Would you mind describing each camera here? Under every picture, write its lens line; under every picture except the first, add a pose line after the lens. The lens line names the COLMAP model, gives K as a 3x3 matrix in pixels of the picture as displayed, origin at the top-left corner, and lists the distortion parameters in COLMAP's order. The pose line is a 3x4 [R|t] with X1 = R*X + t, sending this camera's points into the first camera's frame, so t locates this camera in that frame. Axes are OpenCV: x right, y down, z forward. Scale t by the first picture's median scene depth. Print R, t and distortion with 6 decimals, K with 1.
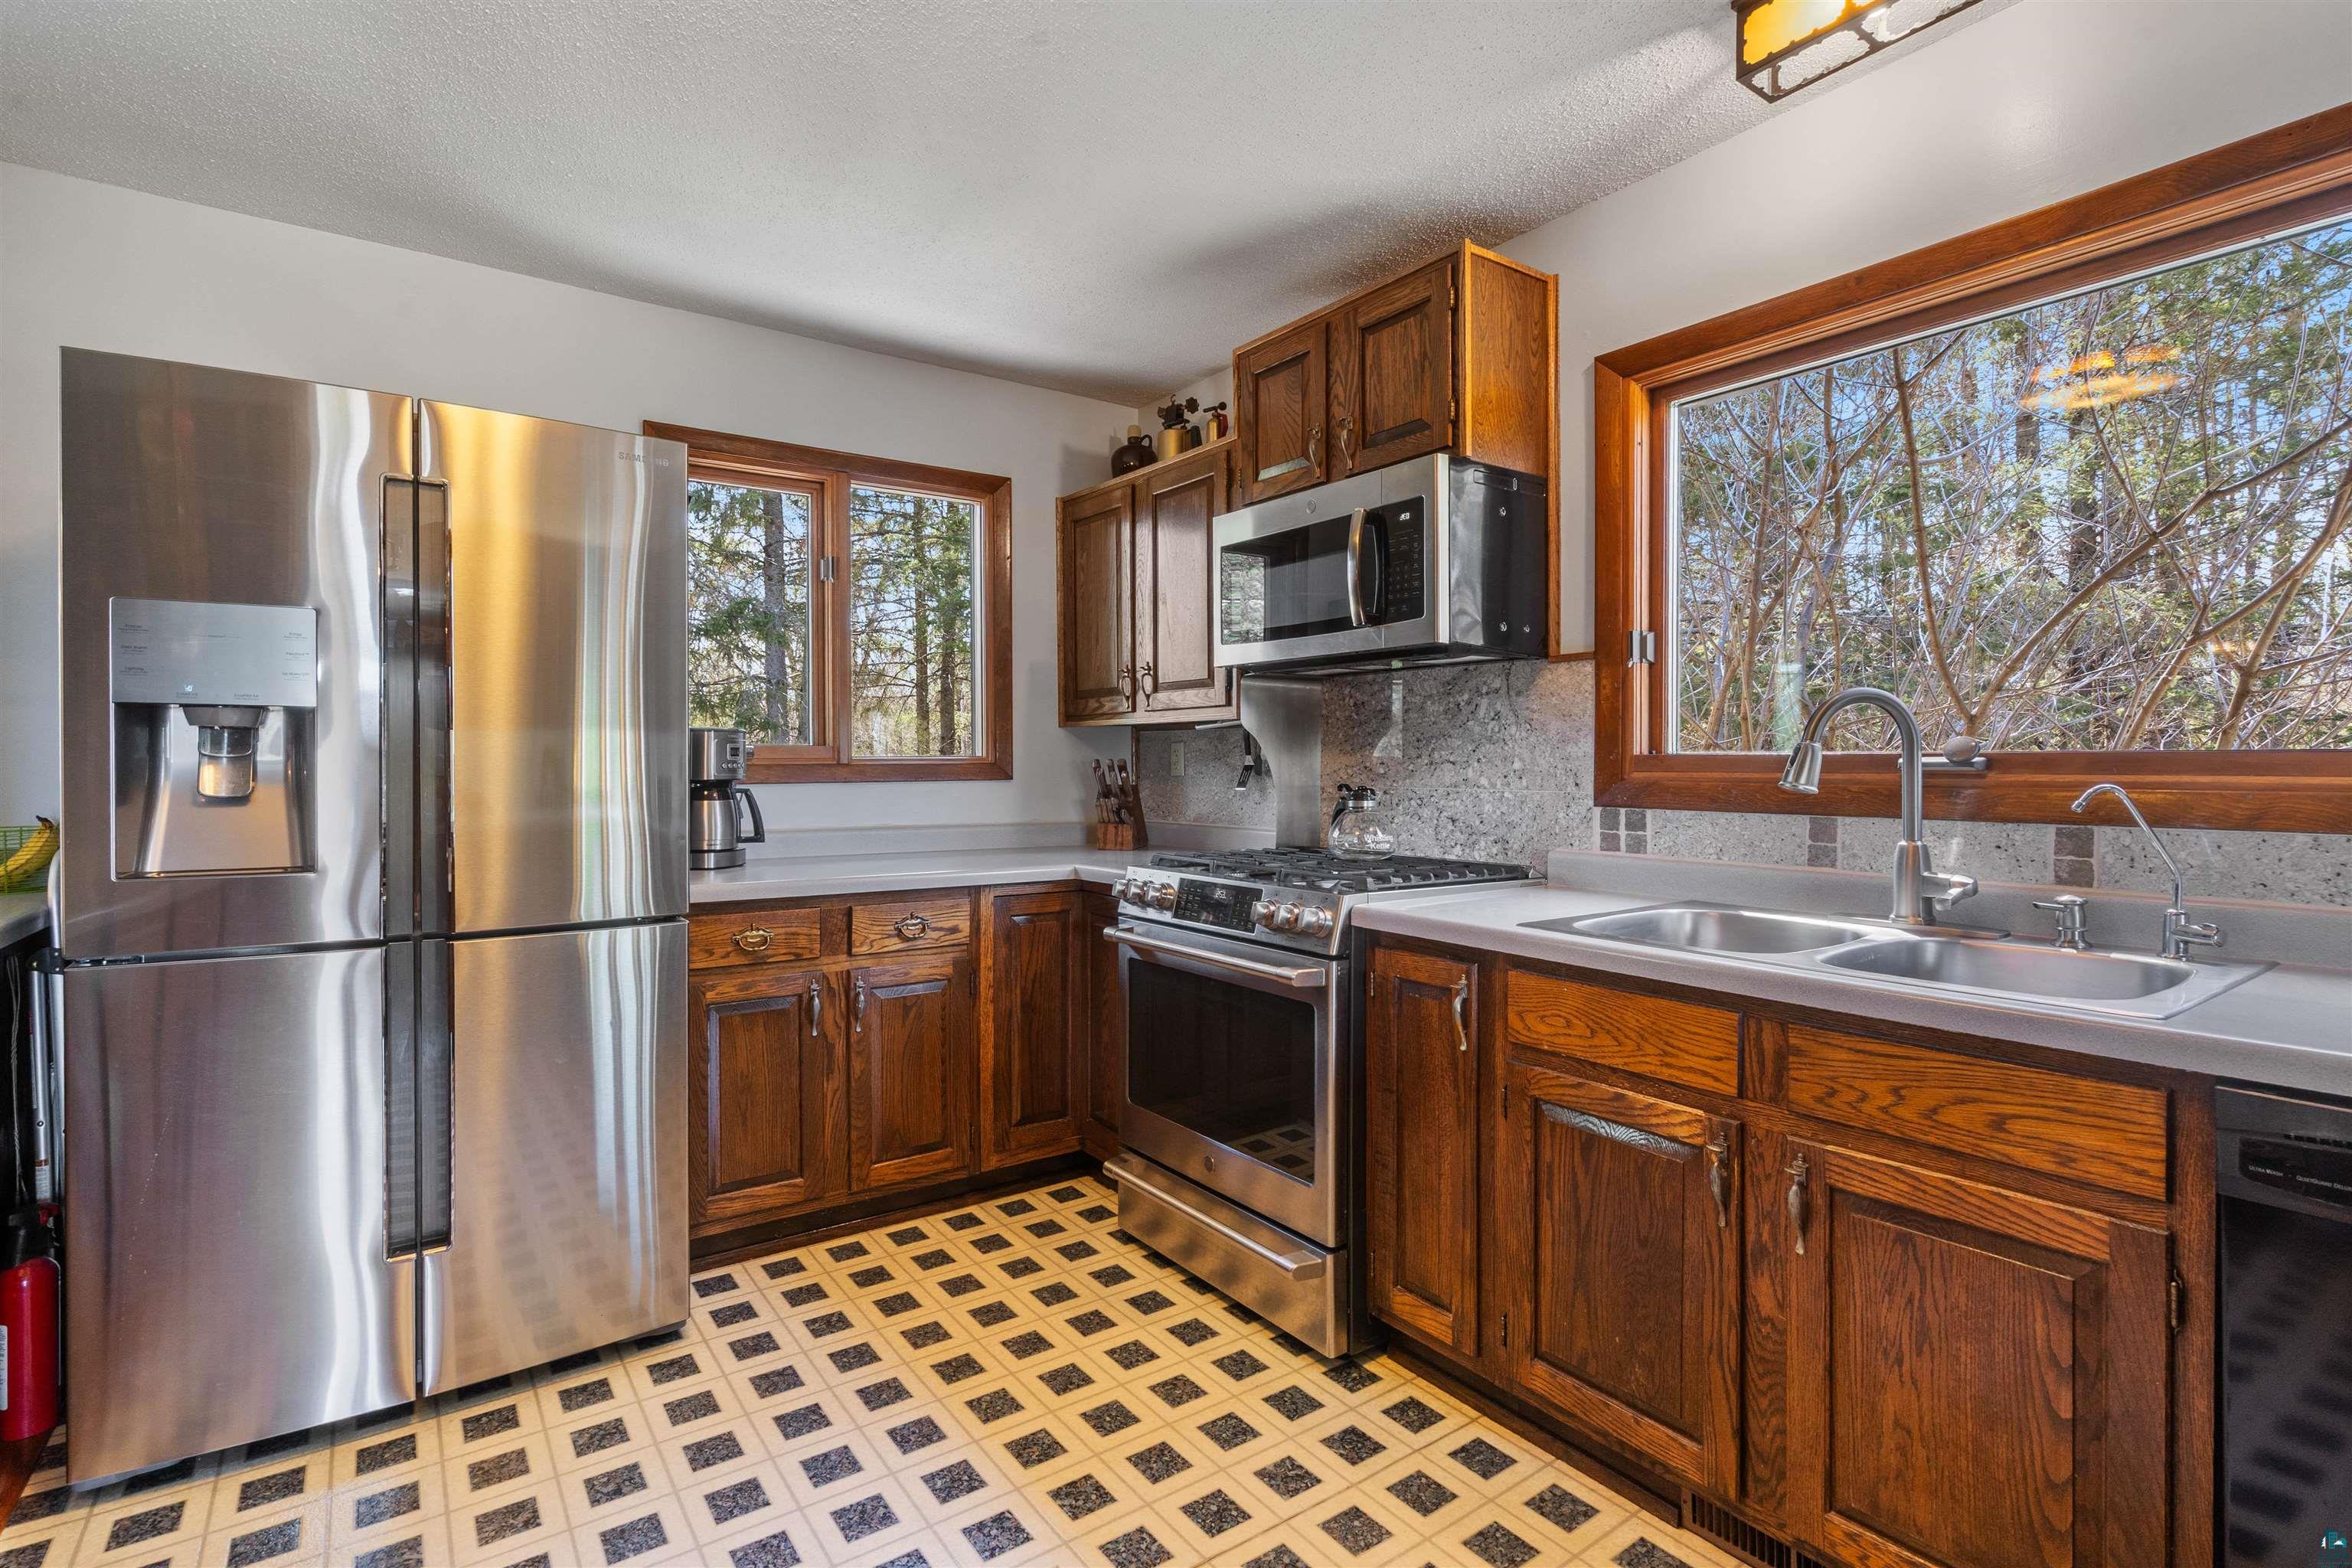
lens RADIAL K [[1086.7, 0, 1159.4], [0, 1086.7, 775.3], [0, 0, 1]] dist [0.000105, 0.002663]
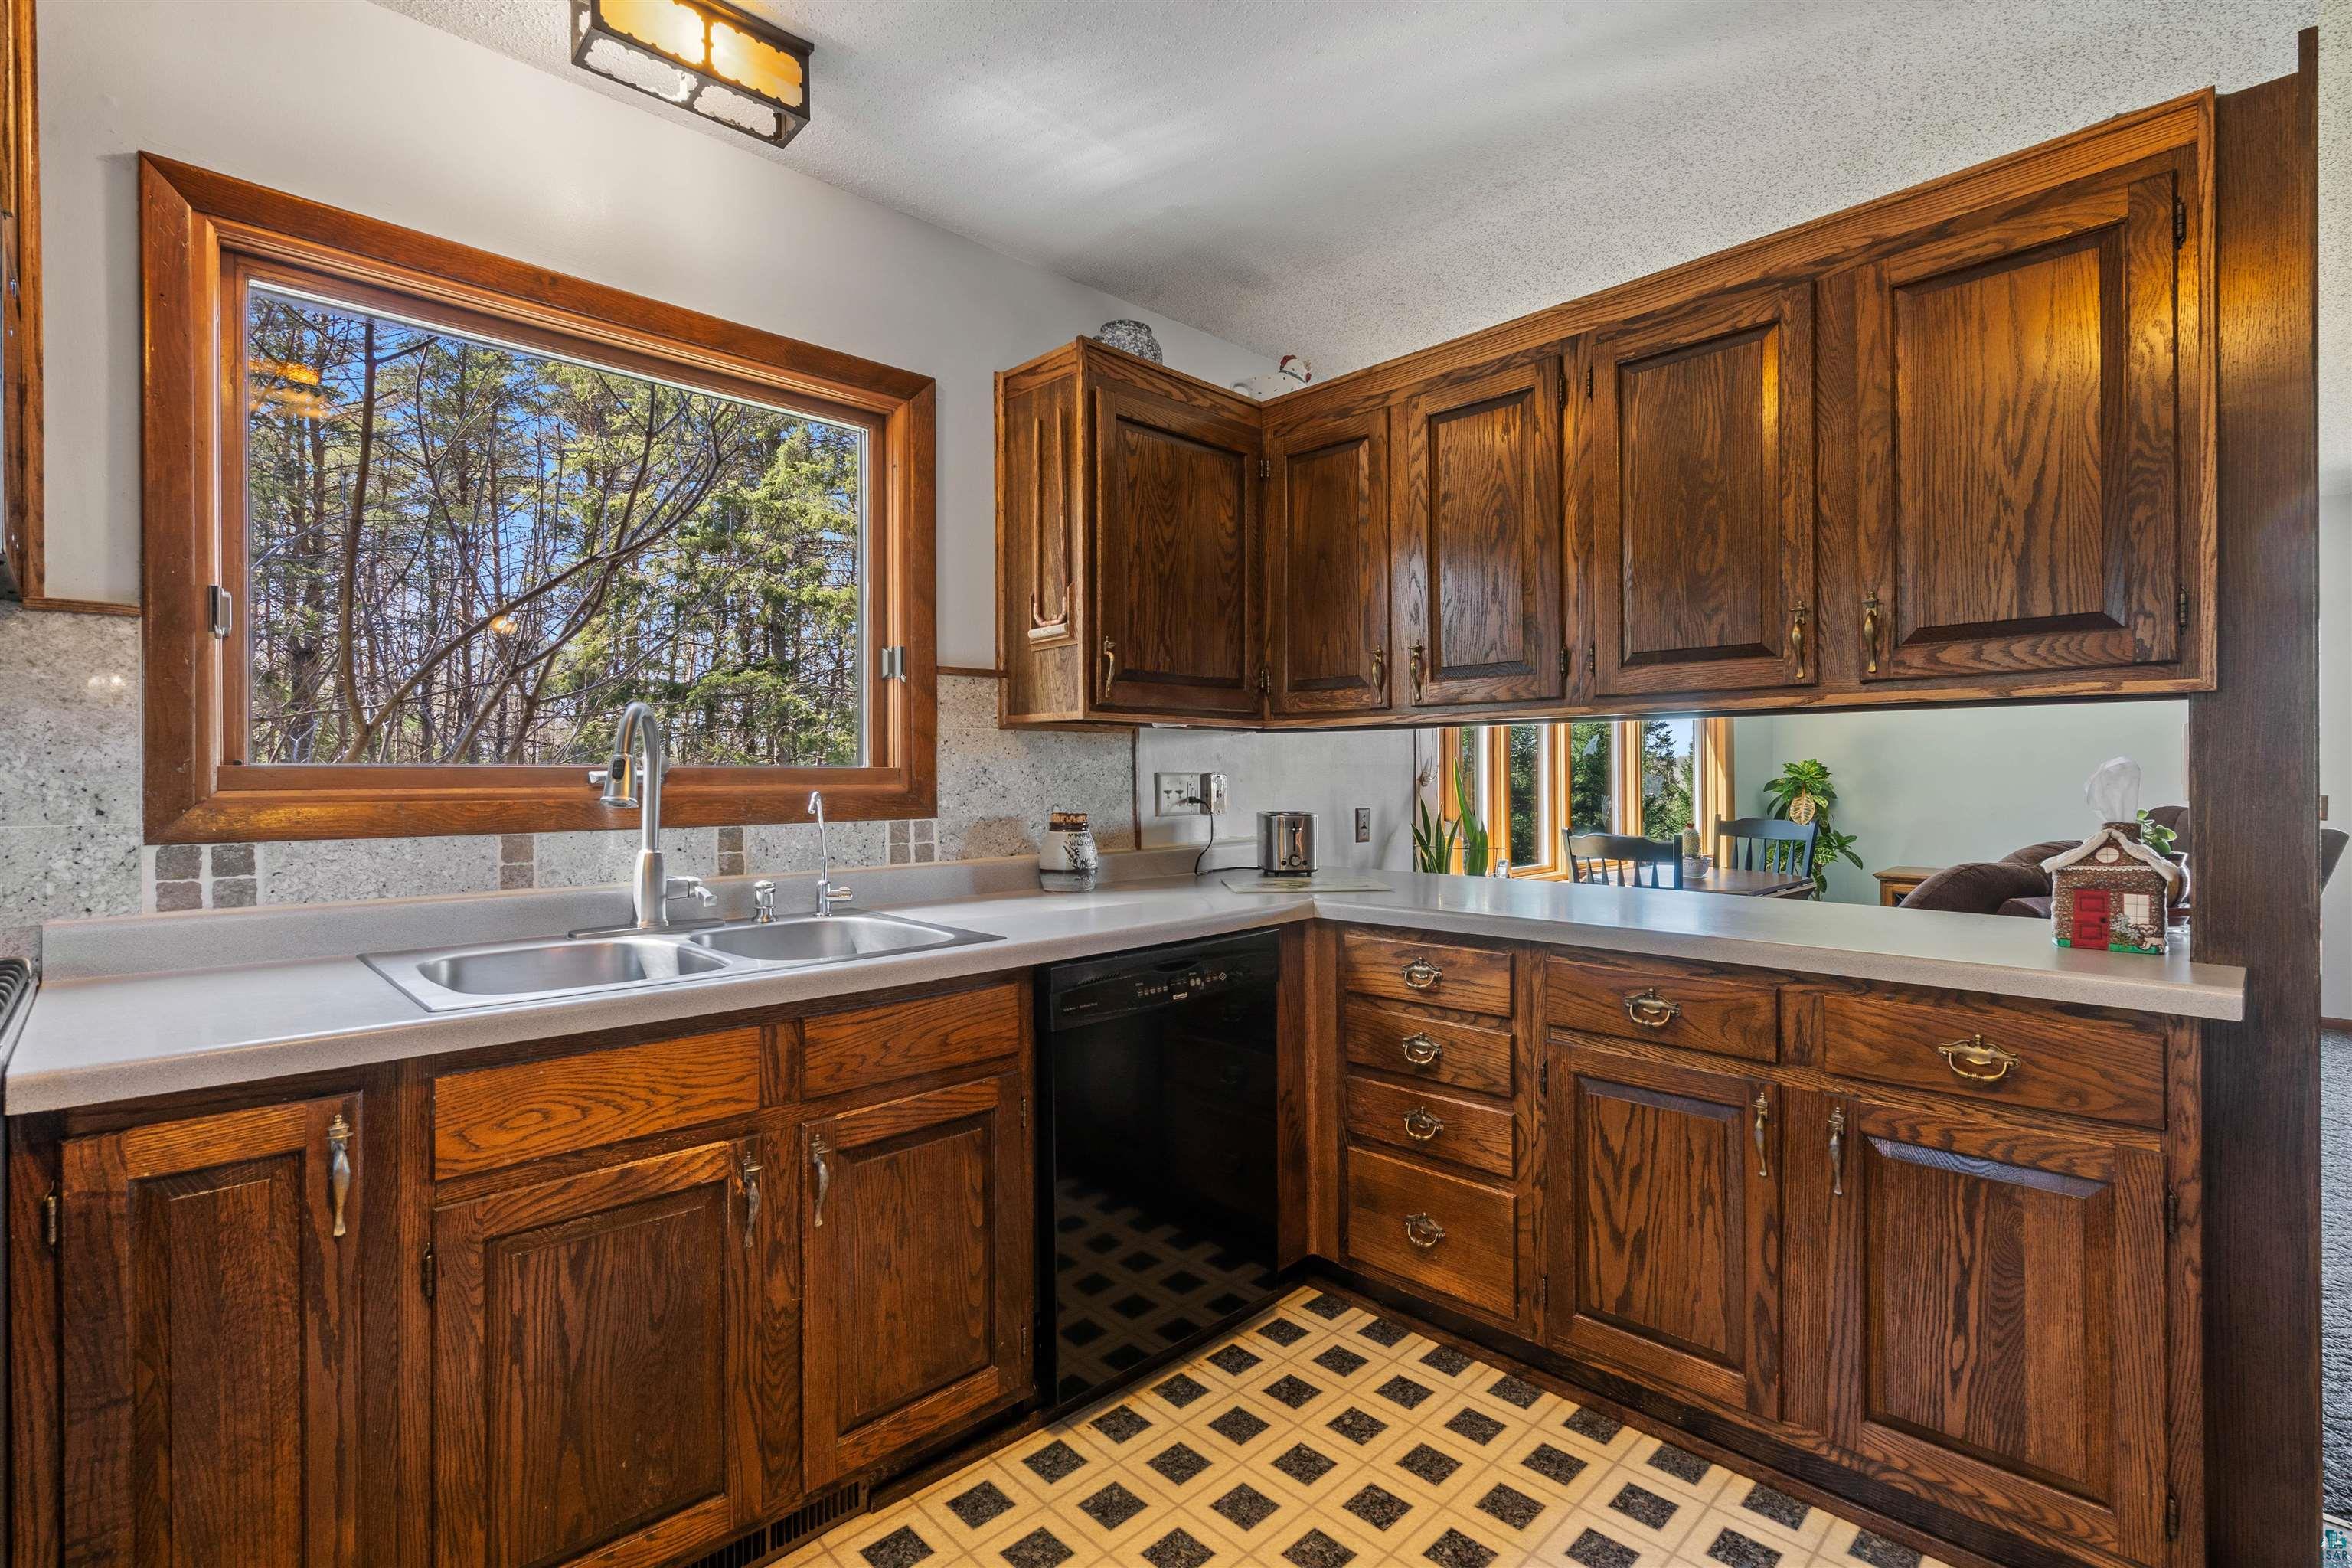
lens RADIAL K [[1086.7, 0, 1188.4], [0, 1086.7, 774.6], [0, 0, 1]] dist [0.000105, 0.002663]
pose [[-0.153990, -0.002147, 0.988070, -0.395434], [0.013397, 0.999901, 0.004261, -0.009320], [-0.987982, 0.013893, -0.153946, 0.576083]]
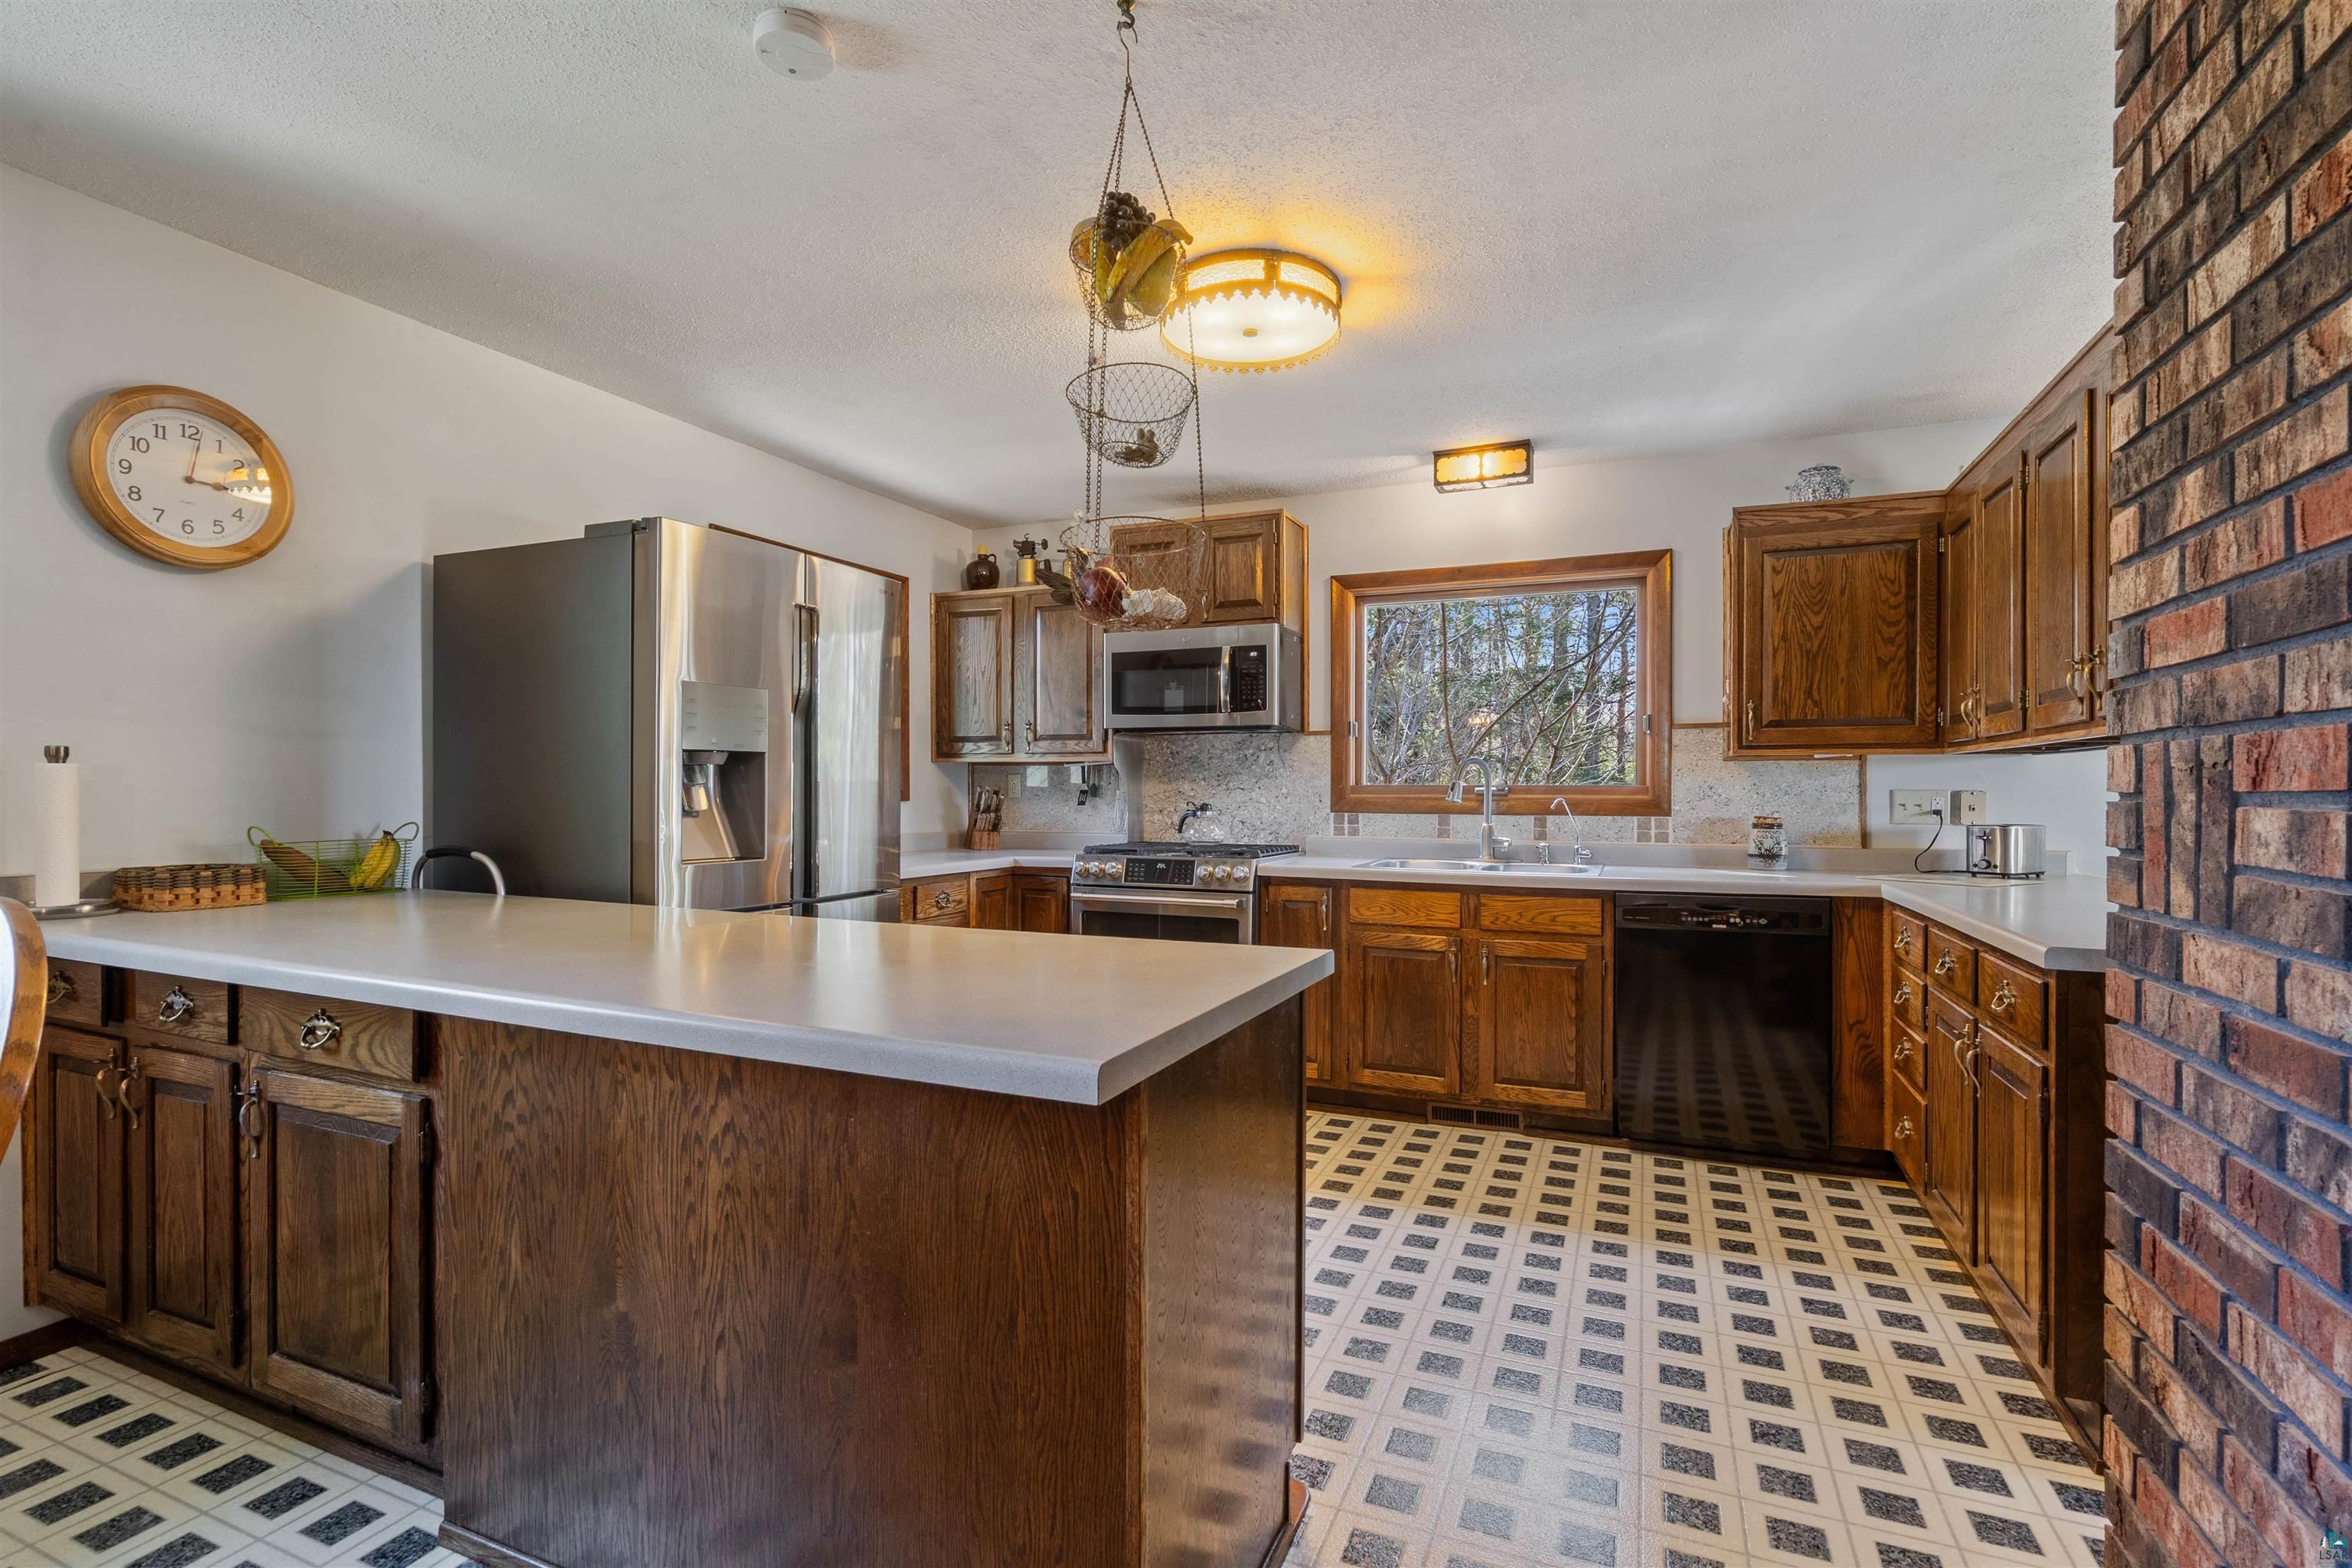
lens RADIAL K [[1086.7, 0, 1163.7], [0, 1086.7, 797.2], [0, 0, 1]] dist [0.000105, 0.002663]
pose [[0.859465, -0.001659, 0.511192, -0.967470], [0.003412, 0.999991, -0.002491, 0.007032], [-0.511183, 0.003886, 0.859463, -0.566717]]
